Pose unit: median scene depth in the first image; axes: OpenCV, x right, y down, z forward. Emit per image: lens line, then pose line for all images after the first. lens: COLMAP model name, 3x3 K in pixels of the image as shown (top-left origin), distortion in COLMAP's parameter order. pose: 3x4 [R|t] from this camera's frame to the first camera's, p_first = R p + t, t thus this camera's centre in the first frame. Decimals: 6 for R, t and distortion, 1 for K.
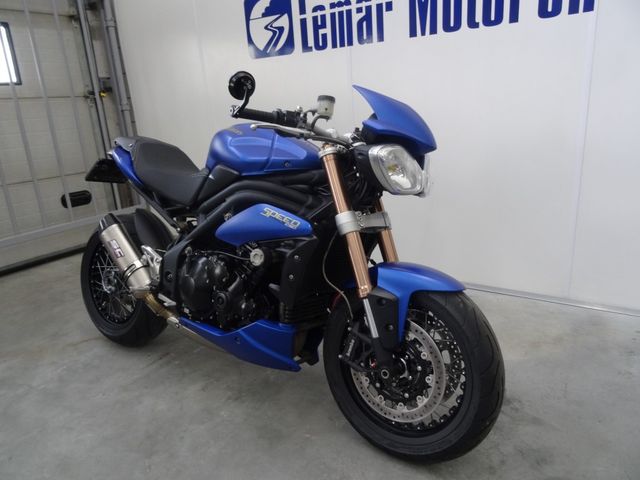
lens RADIAL K [[458.3, 0, 319.1], [0, 458.3, 239.5], [0, 0, 1]] dist [-0.002432, 0.018257]
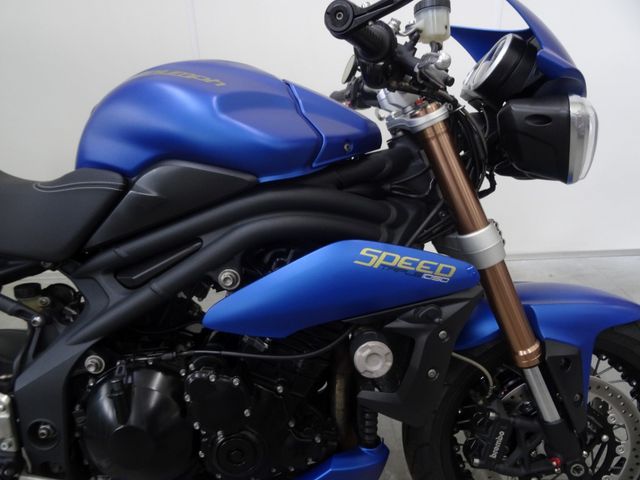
lens RADIAL K [[464.2, 0, 318.8], [0, 464.2, 239.6], [0, 0, 1]] dist [0.004067, 0.000387]
pose [[0.819189, -0.204971, 0.535645, -0.397867], [0.152694, 0.978193, 0.140794, -0.149483], [-0.552823, -0.033547, 0.832623, 0.635124]]
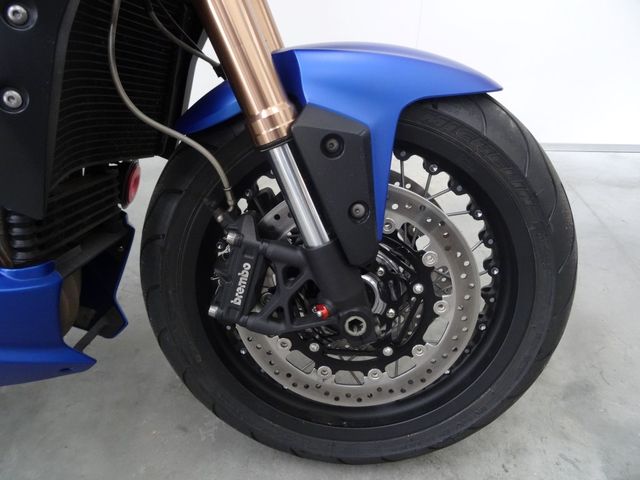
lens RADIAL K [[464.2, 0, 318.8], [0, 464.2, 239.6], [0, 0, 1]] dist [0.004067, 0.000387]
pose [[0.827809, -0.229132, 0.512084, -0.069394], [0.096746, 0.957421, 0.272004, 0.101389], [-0.552605, -0.175625, 0.814729, 0.657770]]
